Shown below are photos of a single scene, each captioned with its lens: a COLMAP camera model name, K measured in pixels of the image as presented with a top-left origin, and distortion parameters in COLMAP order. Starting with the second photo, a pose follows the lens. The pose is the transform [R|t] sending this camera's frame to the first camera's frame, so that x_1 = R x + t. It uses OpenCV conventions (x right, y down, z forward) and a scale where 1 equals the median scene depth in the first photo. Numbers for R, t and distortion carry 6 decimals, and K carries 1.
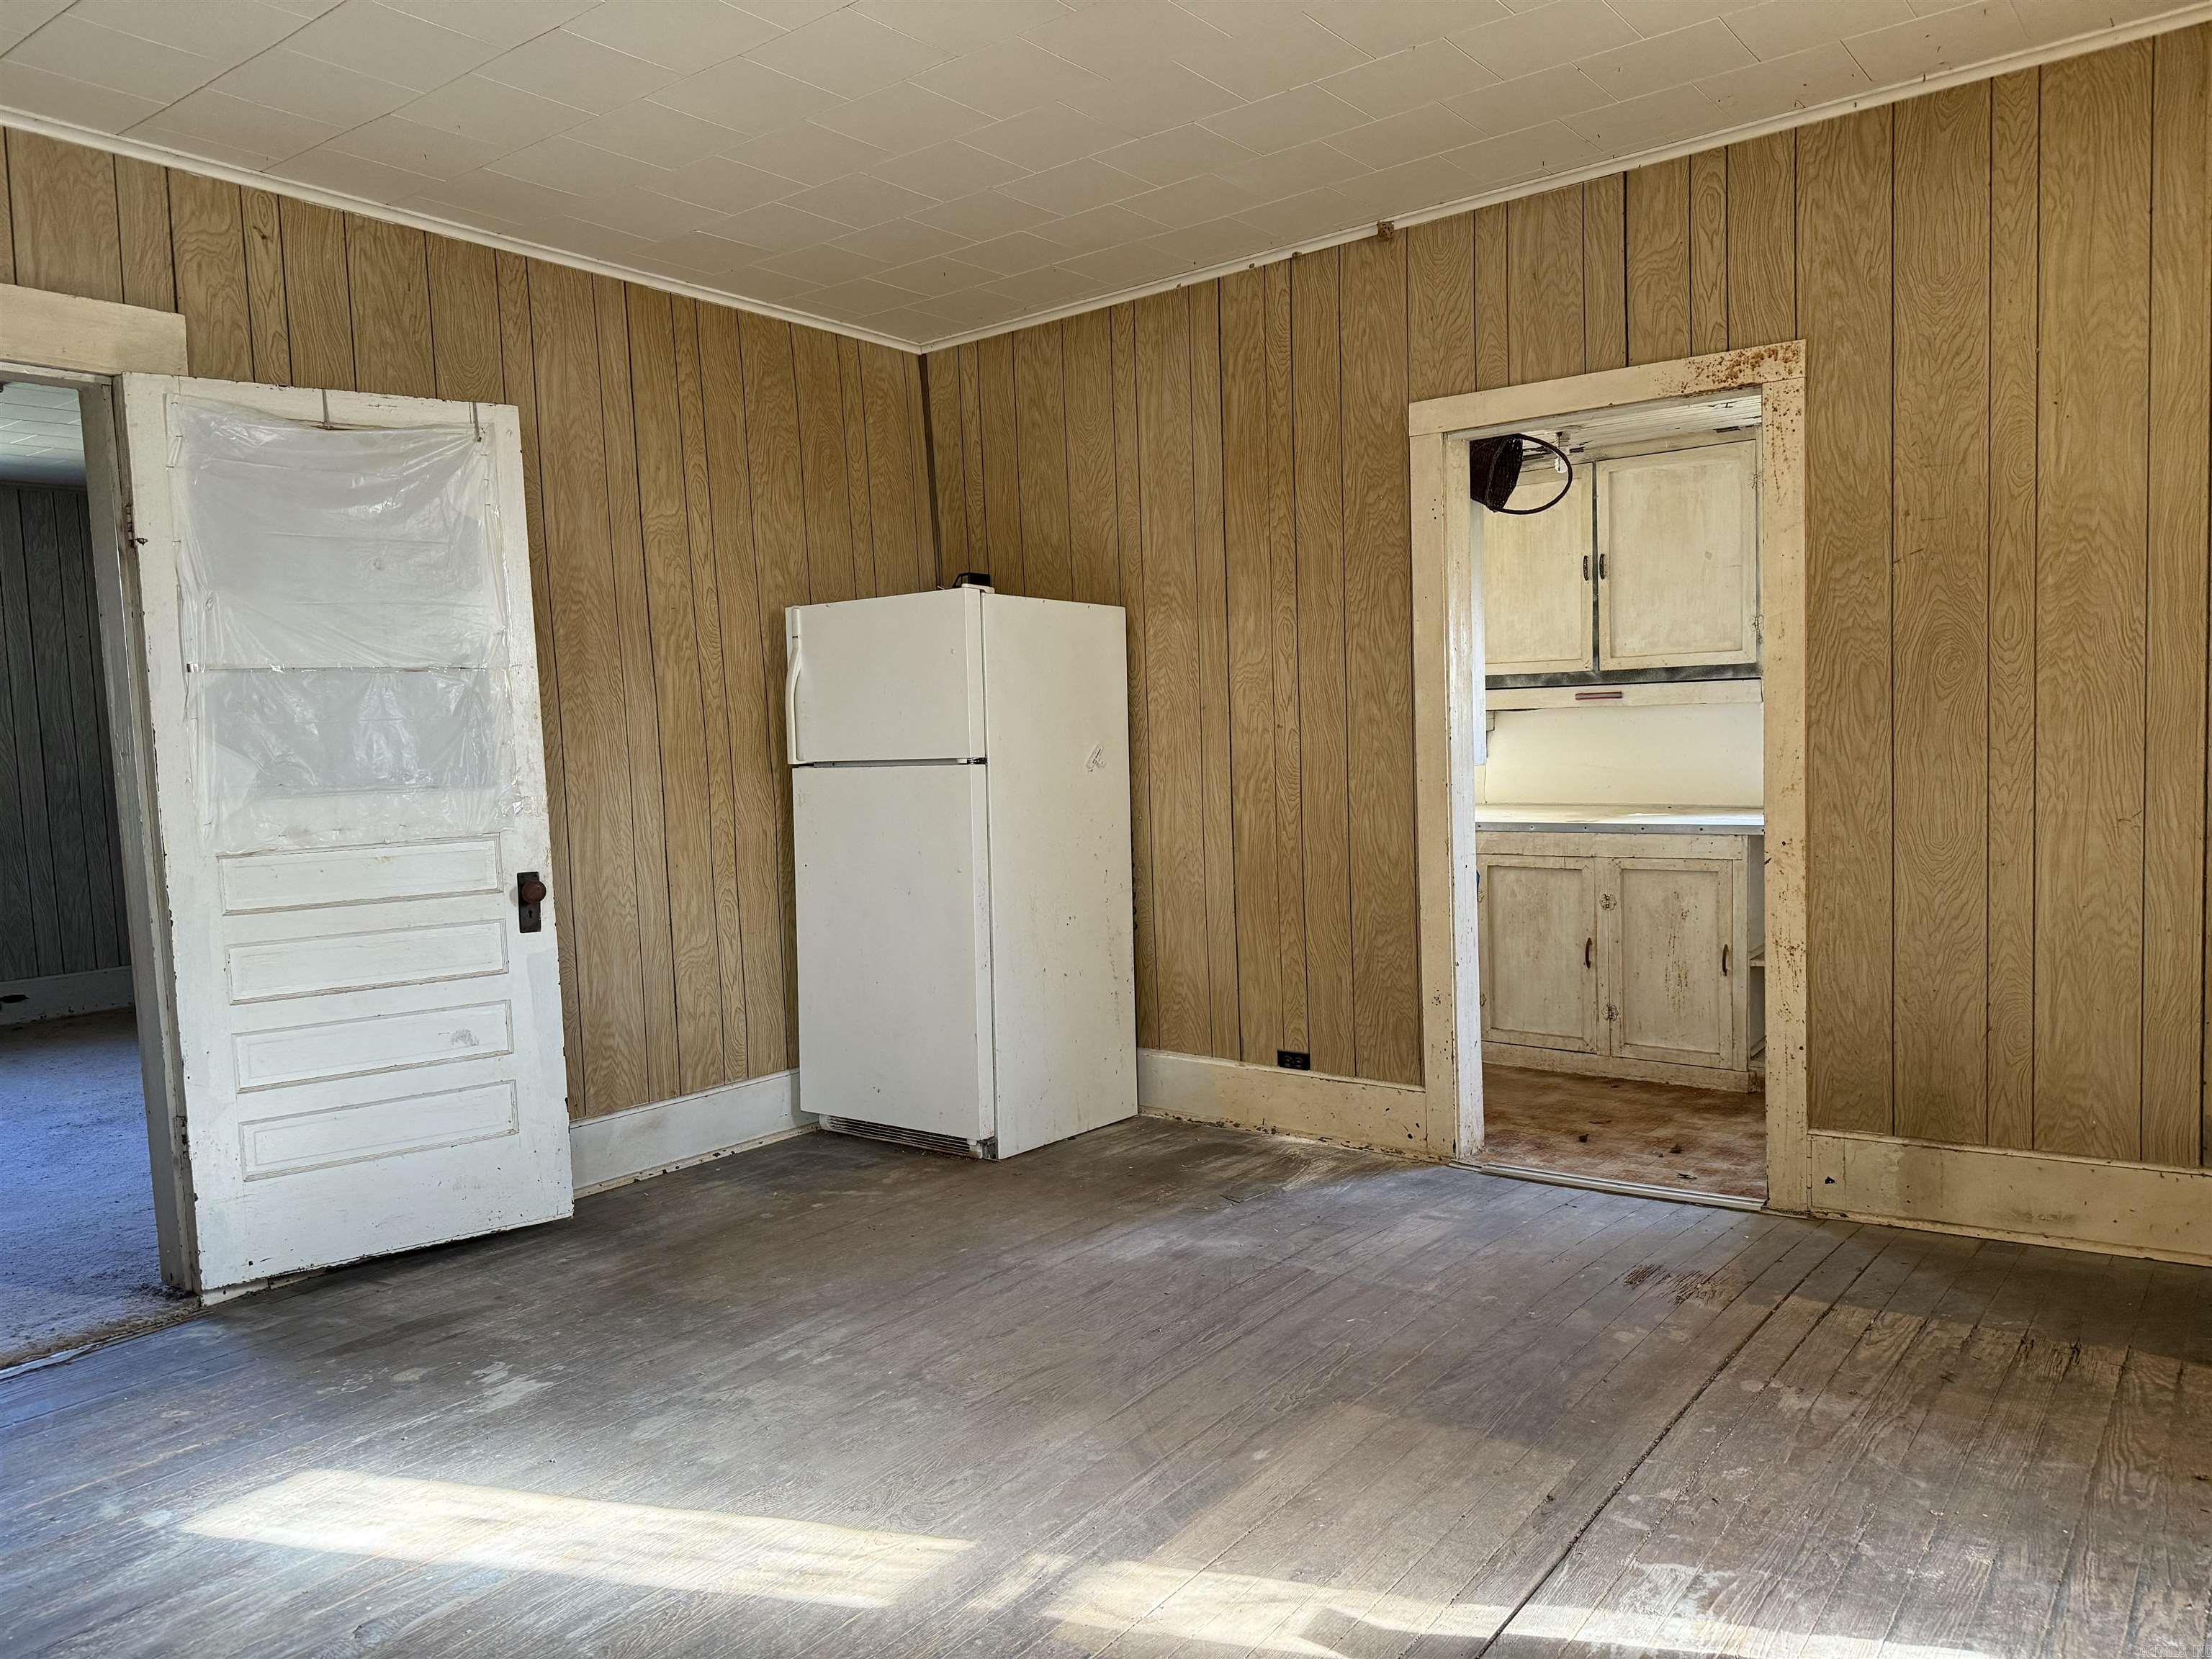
lens RADIAL K [[1556.8, 0, 1115.1], [0, 1556.8, 839.0], [0, 0, 1]] dist [0.042839, -0.059524]
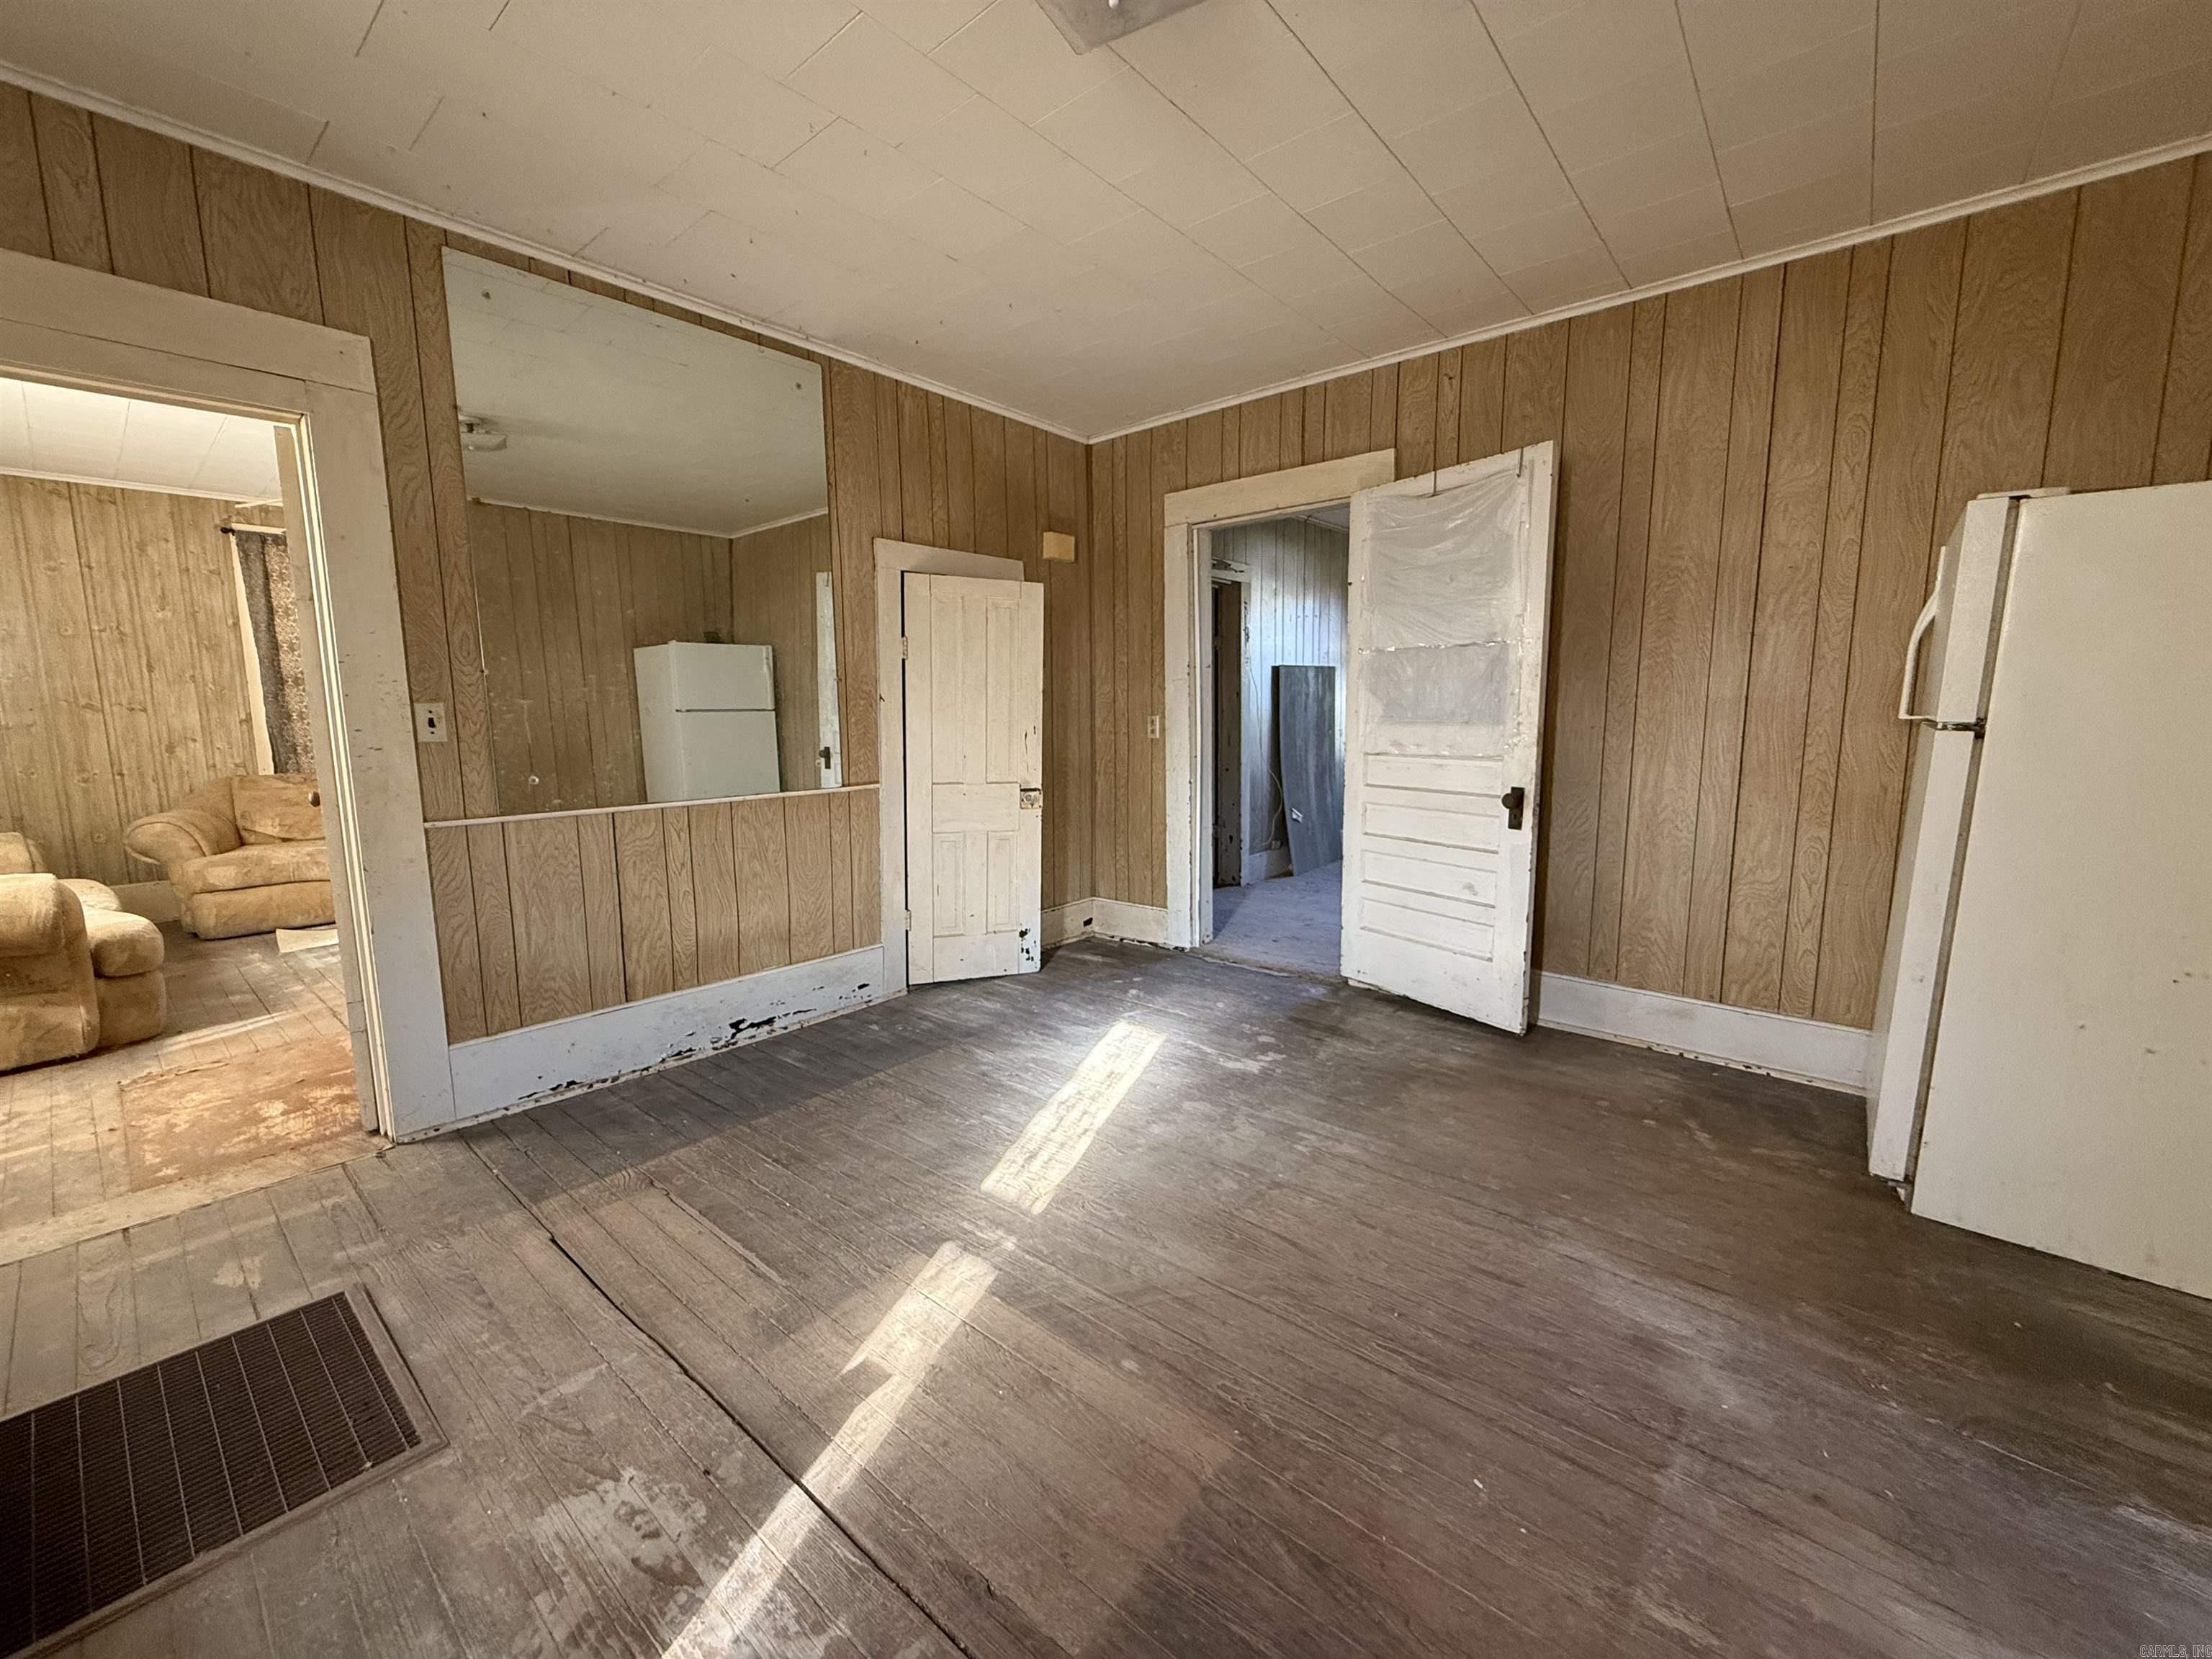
lens RADIAL K [[879.4, 0, 1092.3], [0, 879.4, 828.0], [0, 0, 1]] dist [0.000832, -0.000734]
pose [[-0.064237, 0.173377, -0.982758, 0.451488], [-0.055512, 0.982647, 0.176986, -0.063891], [0.996389, 0.065924, -0.053498, 0.690913]]
